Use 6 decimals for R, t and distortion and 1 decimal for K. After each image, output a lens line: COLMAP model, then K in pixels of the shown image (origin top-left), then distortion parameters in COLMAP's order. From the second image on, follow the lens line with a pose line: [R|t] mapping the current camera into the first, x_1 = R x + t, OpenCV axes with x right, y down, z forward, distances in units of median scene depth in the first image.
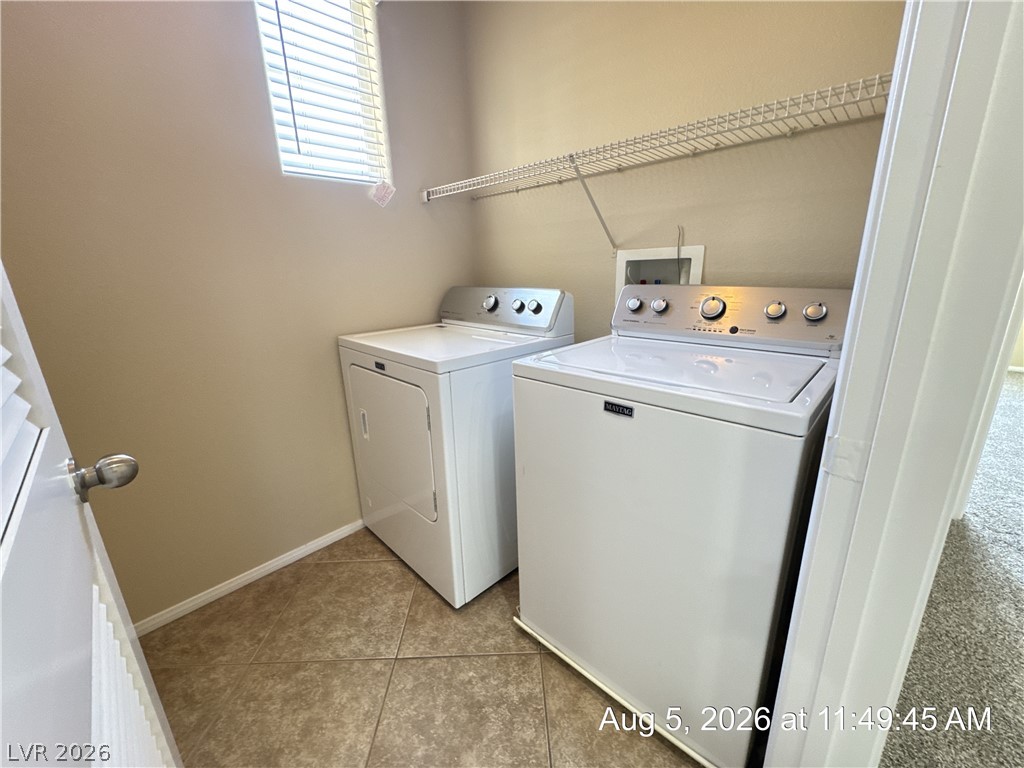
lens RADIAL K [[410.0, 0, 513.1], [0, 410.0, 384.5], [0, 0, 1]] dist [-0.002673, 0.000168]
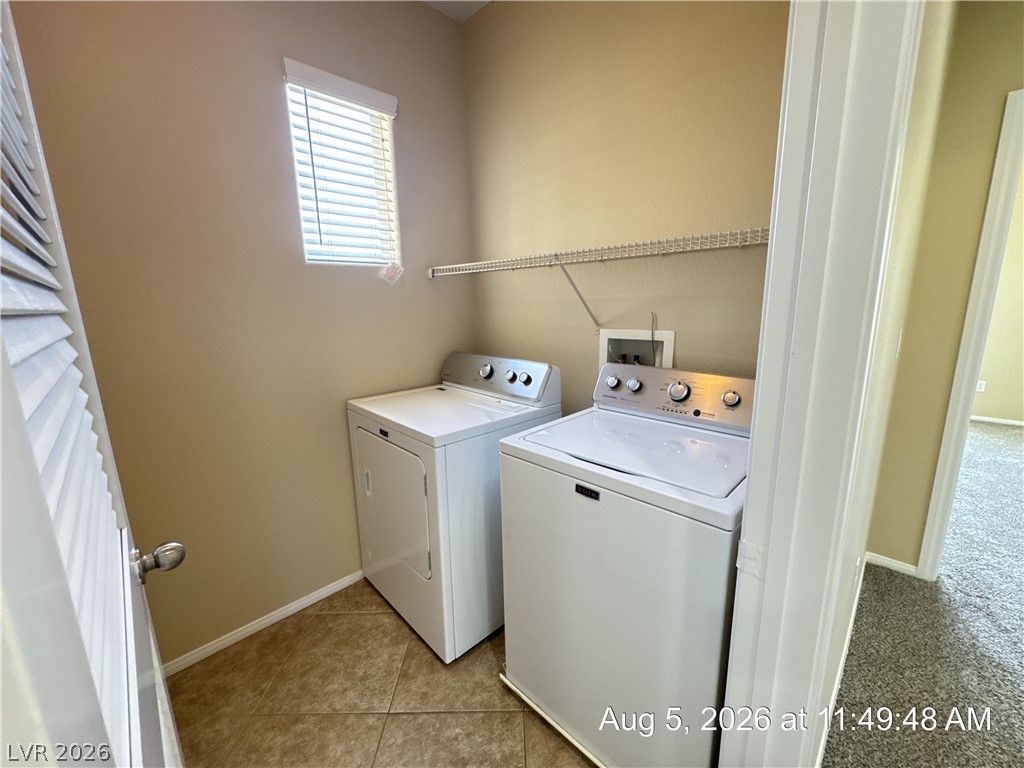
lens RADIAL K [[410.0, 0, 513.1], [0, 410.0, 384.5], [0, 0, 1]] dist [-0.002673, 0.000168]
pose [[0.999840, 0.013340, -0.011905, 0.037937], [-0.014226, 0.996876, -0.077687, -0.098938], [0.010831, 0.077844, 0.996907, -0.117834]]
